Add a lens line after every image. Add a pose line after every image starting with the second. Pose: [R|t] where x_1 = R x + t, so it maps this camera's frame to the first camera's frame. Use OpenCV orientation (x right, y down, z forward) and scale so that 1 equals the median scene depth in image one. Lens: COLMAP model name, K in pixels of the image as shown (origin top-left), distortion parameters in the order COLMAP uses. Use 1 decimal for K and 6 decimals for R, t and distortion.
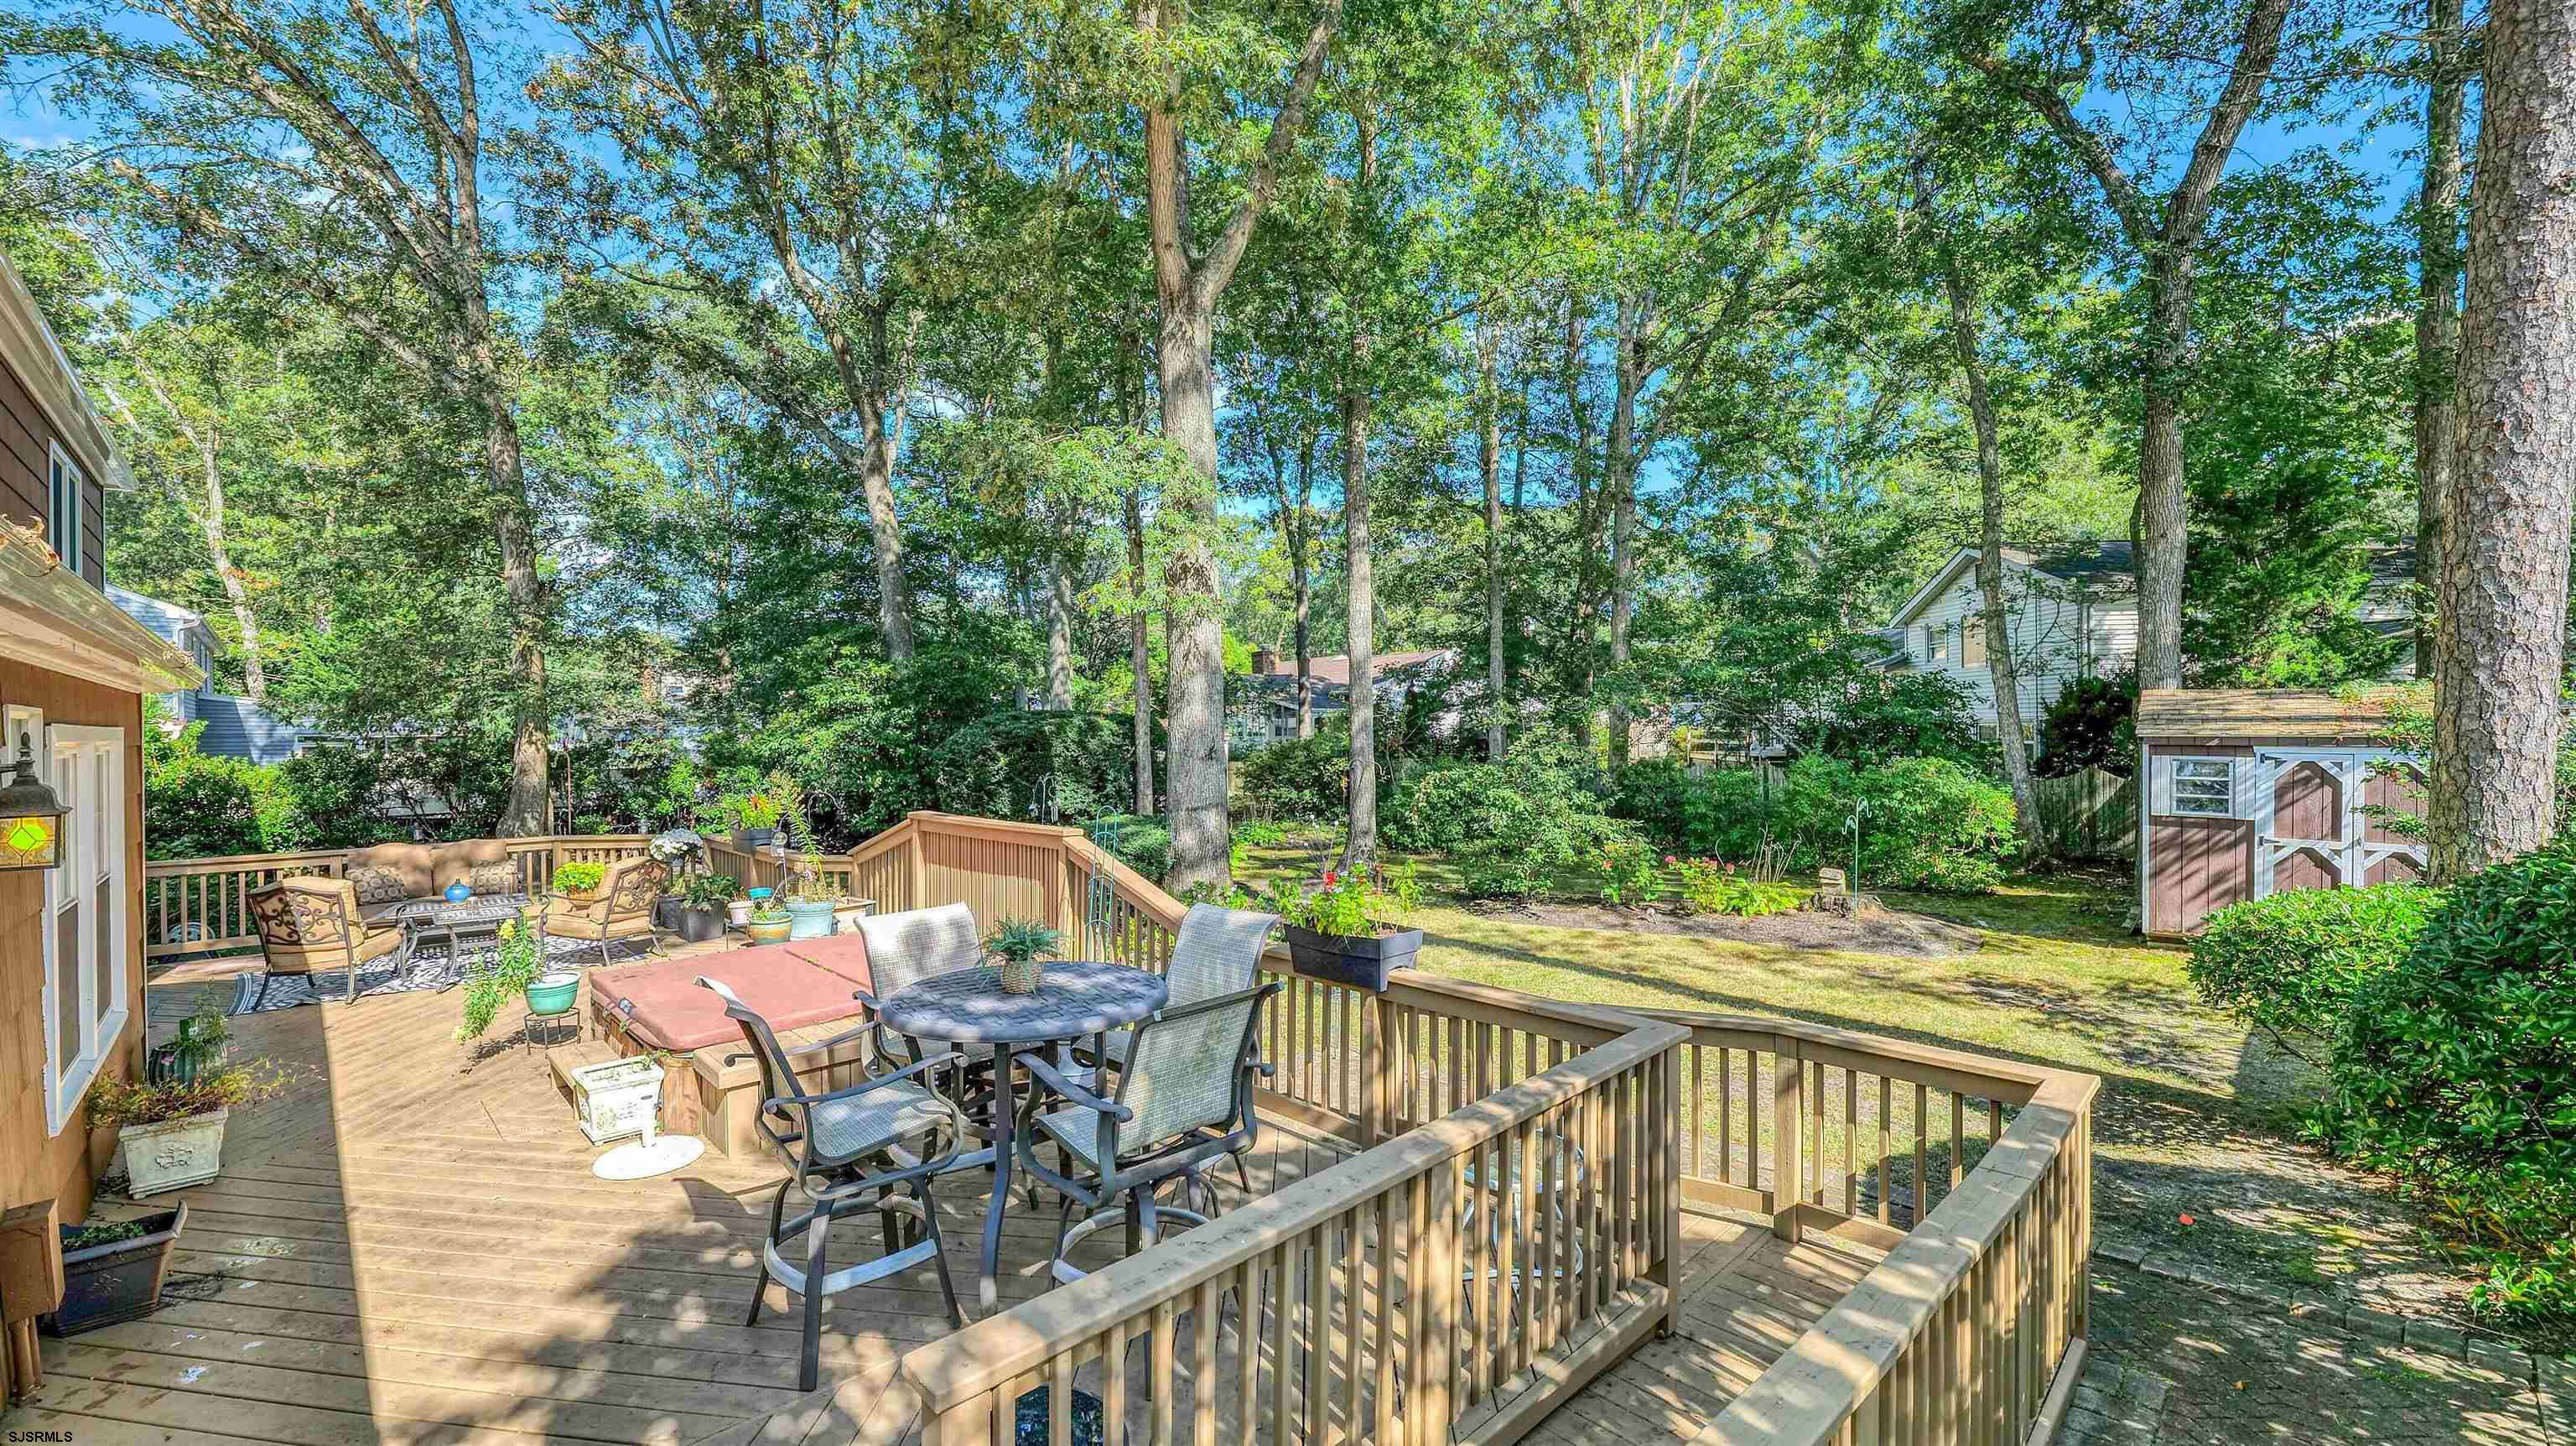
lens RADIAL K [[1039.1, 0, 1287.2], [0, 1039.1, 727.9], [0, 0, 1]] dist [-0.016467, -0.000103]
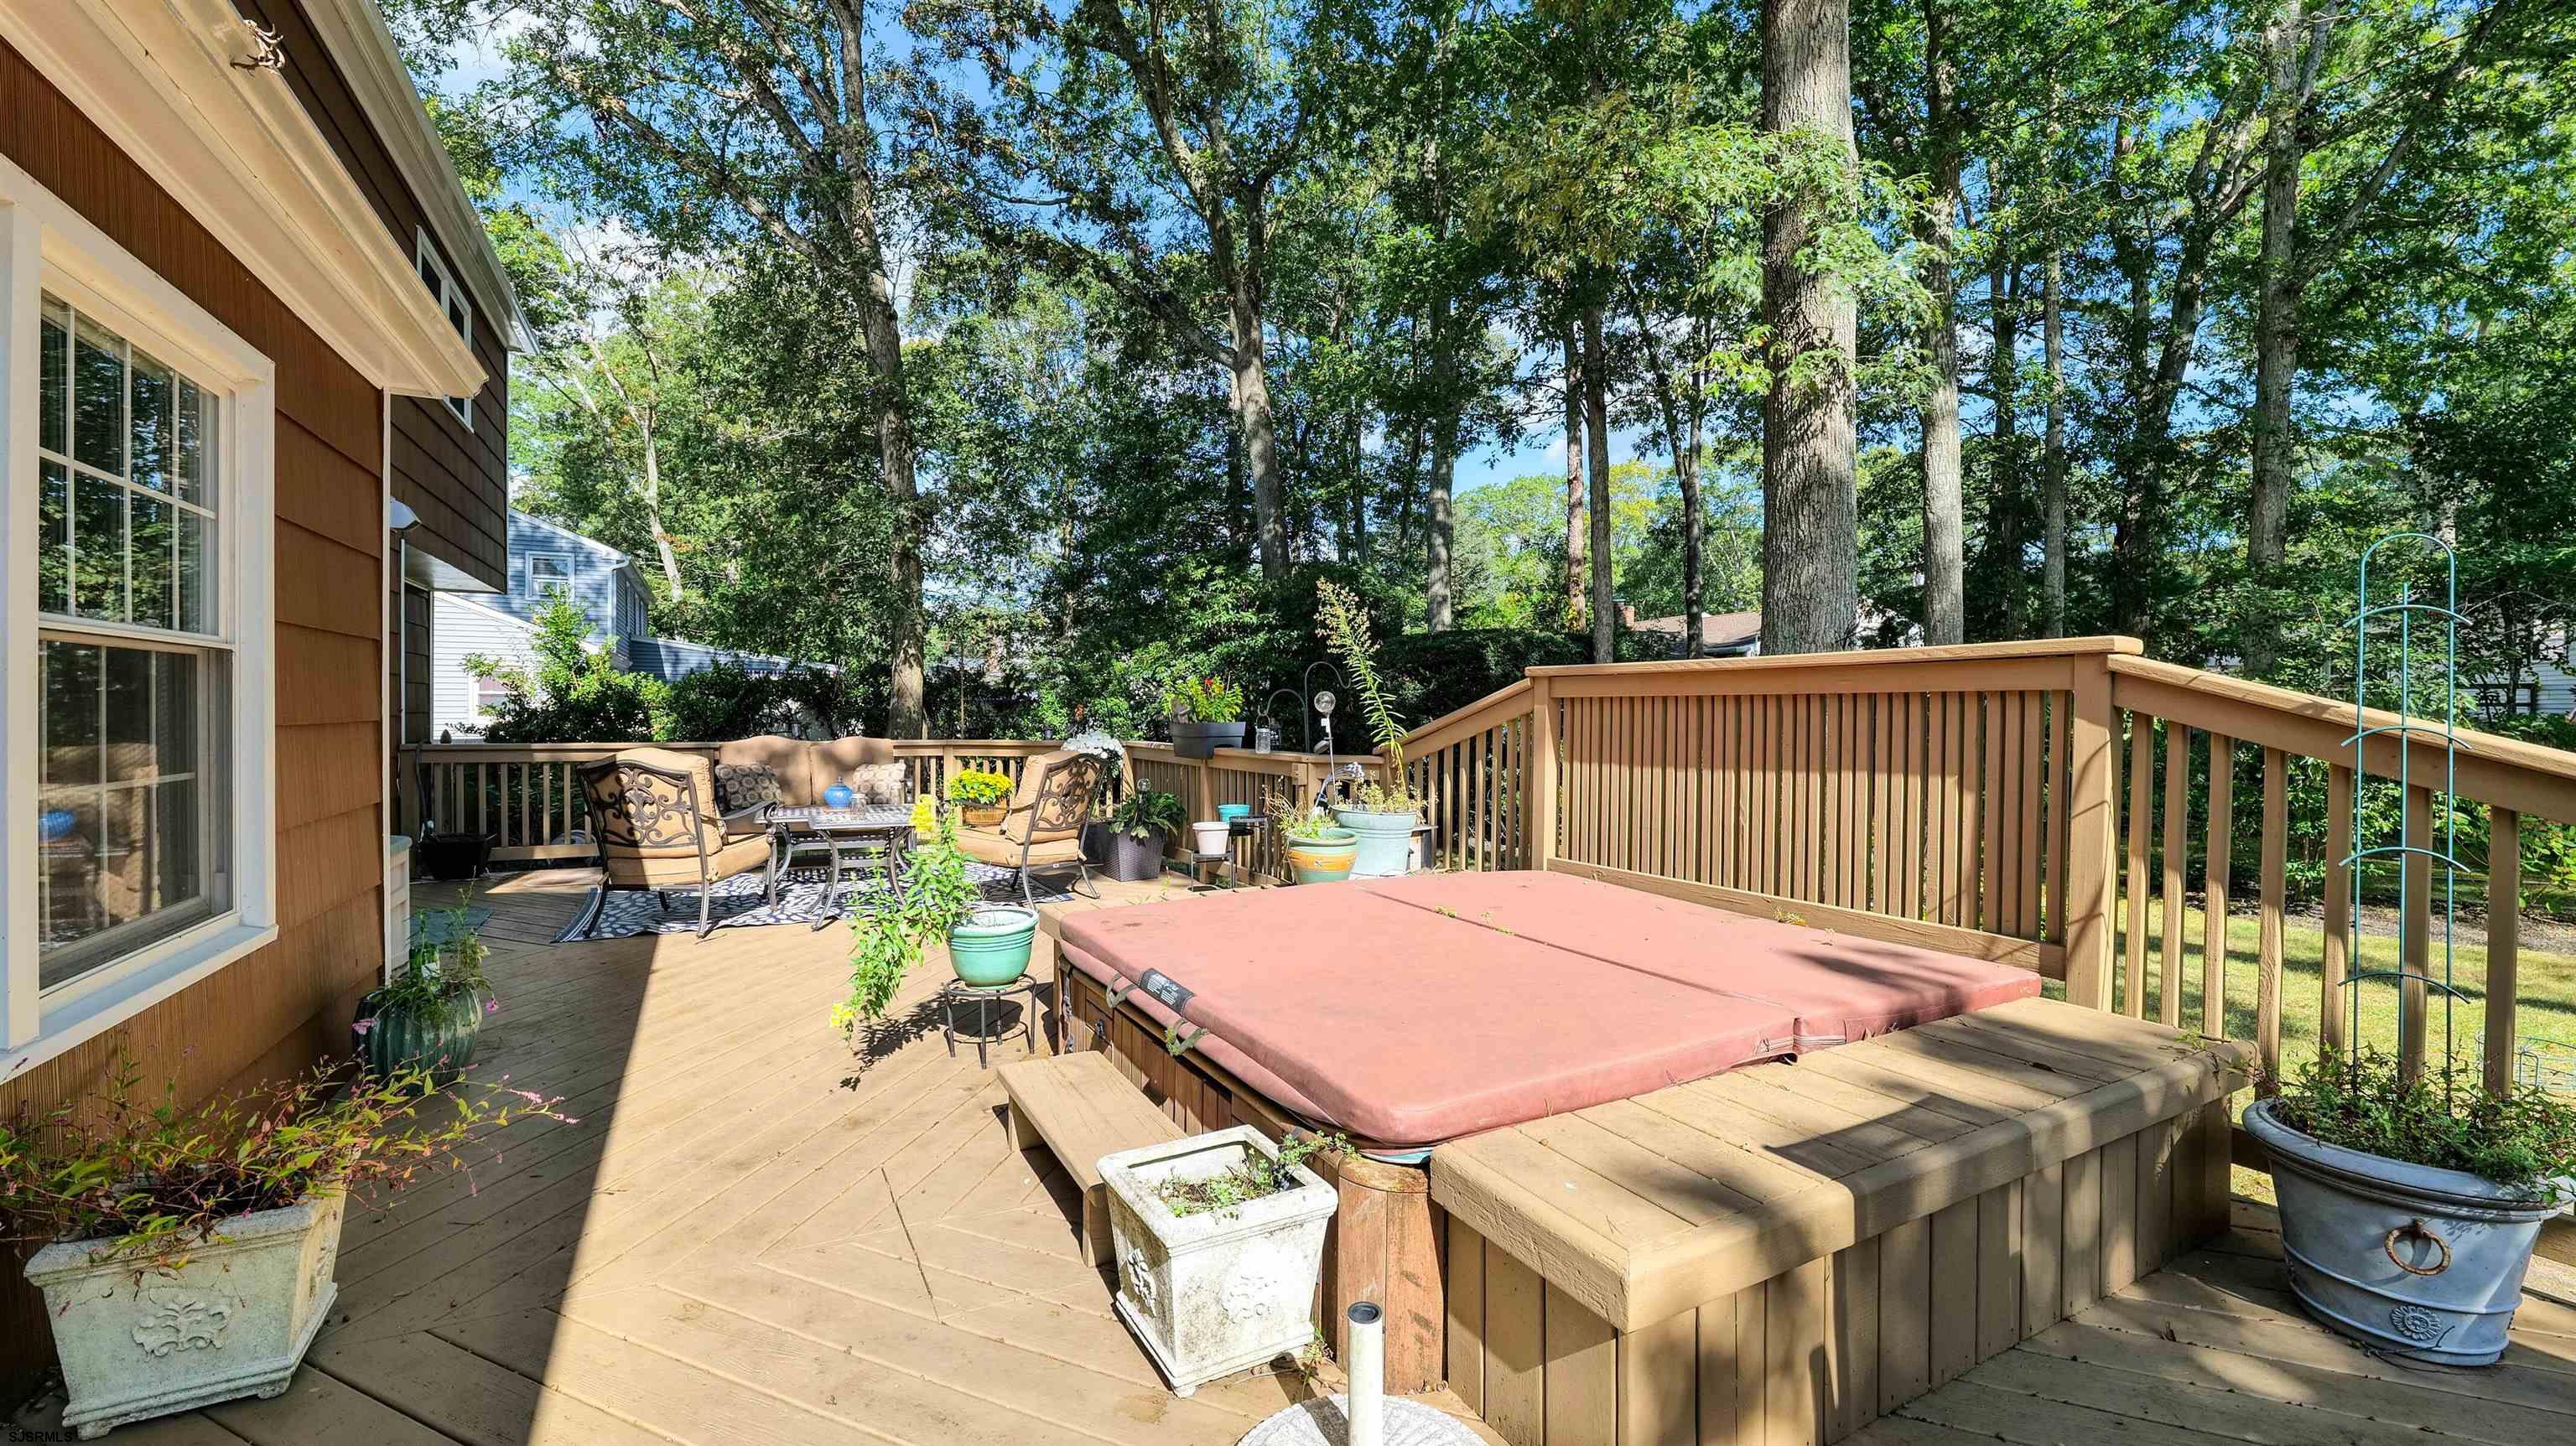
lens RADIAL K [[1038.8, 0, 1287.2], [0, 1038.8, 720.6], [0, 0, 1]] dist [-0.016467, -0.000103]
pose [[0.963755, 0.016239, -0.266294, -0.332591], [-0.013829, 0.999845, 0.010925, 0.104161], [0.266430, -0.006846, 0.963830, 0.409379]]
